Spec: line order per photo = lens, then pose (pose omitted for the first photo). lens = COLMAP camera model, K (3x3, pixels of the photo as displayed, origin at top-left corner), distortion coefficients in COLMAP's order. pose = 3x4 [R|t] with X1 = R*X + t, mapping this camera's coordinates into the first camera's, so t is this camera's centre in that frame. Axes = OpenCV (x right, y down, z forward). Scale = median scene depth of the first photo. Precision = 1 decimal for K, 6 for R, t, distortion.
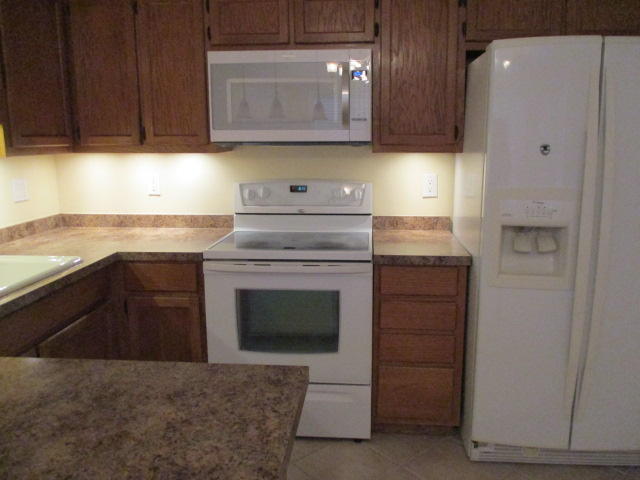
lens RADIAL K [[528.5, 0, 329.8], [0, 528.5, 231.6], [0, 0, 1]] dist [-0.035630, 0.050073]
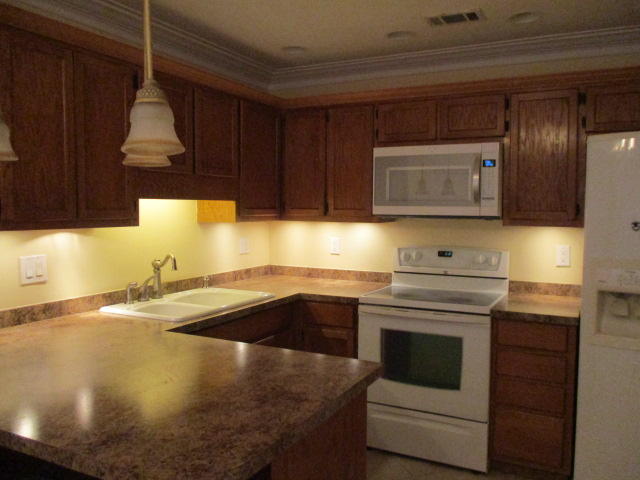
lens RADIAL K [[528.5, 0, 333.9], [0, 528.5, 234.8], [0, 0, 1]] dist [-0.035630, 0.050073]
pose [[0.925045, 0.029111, -0.378741, 0.189950], [-0.075782, 0.991159, -0.108907, 0.030902], [0.372223, 0.129445, 0.919072, -0.244464]]
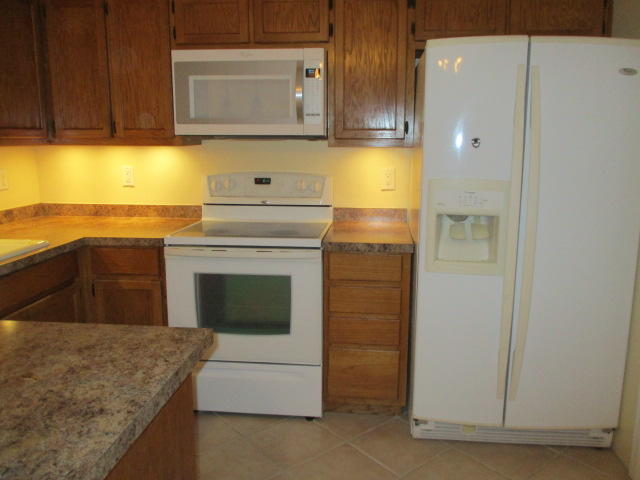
lens RADIAL K [[528.5, 0, 327.8], [0, 528.5, 231.6], [0, 0, 1]] dist [-0.035630, 0.050073]
pose [[0.999750, 0.009663, -0.020182, 0.109088], [-0.009674, 0.999953, -0.000433, 0.022386], [0.020176, 0.000629, 0.999796, -0.057460]]
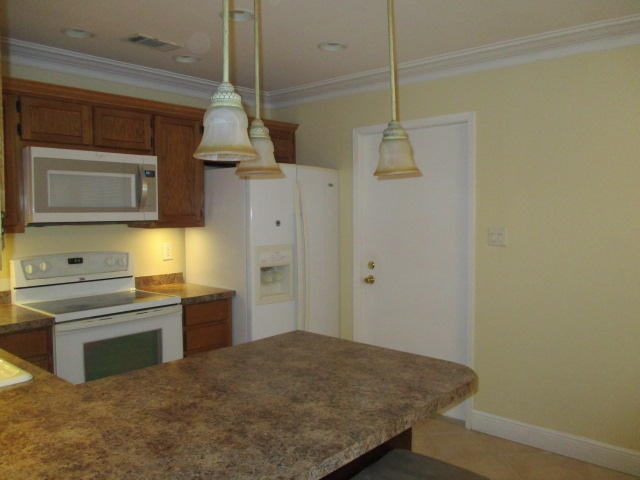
lens RADIAL K [[528.5, 0, 319.9], [0, 528.5, 227.5], [0, 0, 1]] dist [-0.035630, 0.050073]
pose [[0.604119, -0.024869, 0.796506, -0.780172], [0.141966, 0.986883, -0.076863, 0.015587], [-0.784147, 0.159511, 0.599725, -0.169941]]
